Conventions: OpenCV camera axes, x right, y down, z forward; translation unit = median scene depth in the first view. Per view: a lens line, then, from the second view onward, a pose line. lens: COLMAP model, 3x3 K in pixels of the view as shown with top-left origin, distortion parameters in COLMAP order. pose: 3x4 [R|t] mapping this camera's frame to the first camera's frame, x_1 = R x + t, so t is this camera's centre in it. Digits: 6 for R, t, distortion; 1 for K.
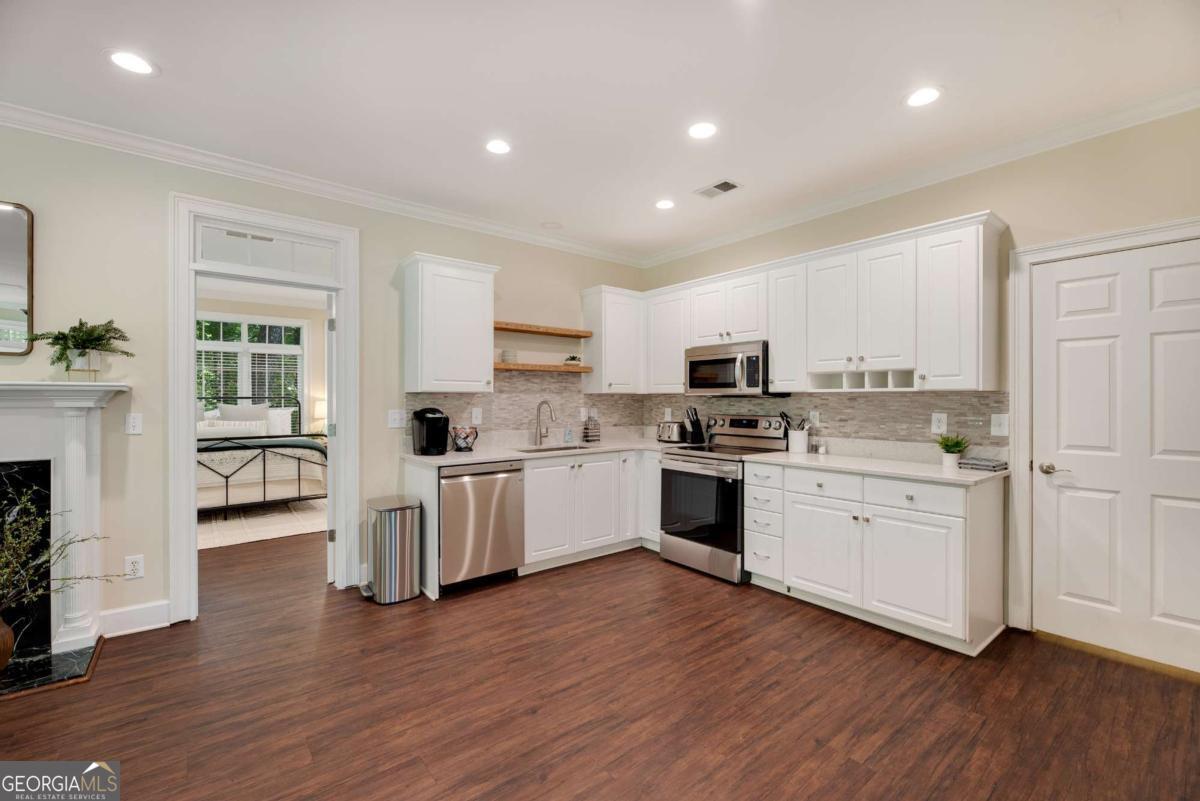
lens RADIAL K [[501.0, 0, 600.0], [0, 501.0, 400.5], [0, 0, 1]] dist [-0.008087, -0.000389]
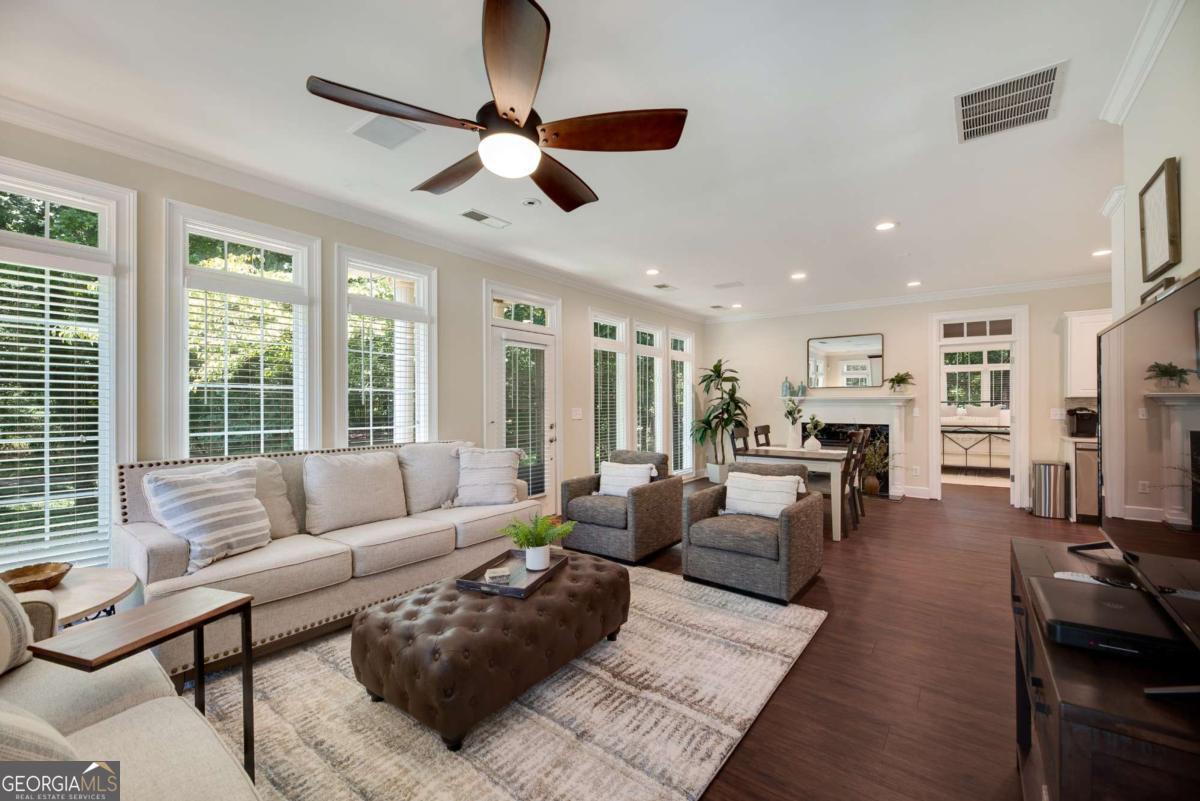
lens RADIAL K [[492.0, 0, 600.0], [0, 492.0, 400.5], [0, 0, 1]] dist [-0.001594, -0.000172]
pose [[0.234294, -0.007045, -0.972140, 0.726553], [-0.002137, 0.999968, -0.007761, 0.007463], [0.972163, 0.003896, 0.234271, -0.744989]]
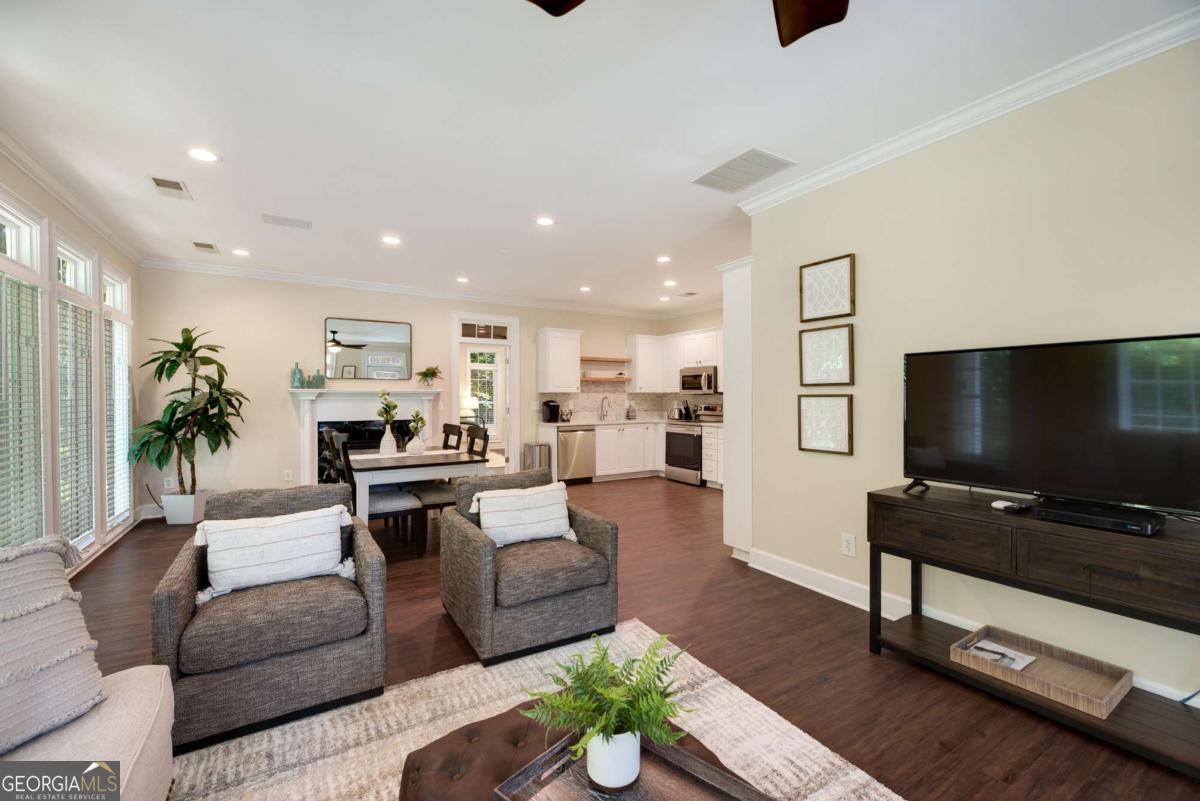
lens RADIAL K [[501.0, 0, 600.0], [0, 501.0, 400.5], [0, 0, 1]] dist [-0.008087, -0.000389]
pose [[0.992593, -0.001147, -0.121482, 0.107571], [0.001776, 0.999986, 0.005073, 0.005058], [0.121475, -0.005252, 0.992581, -0.956439]]
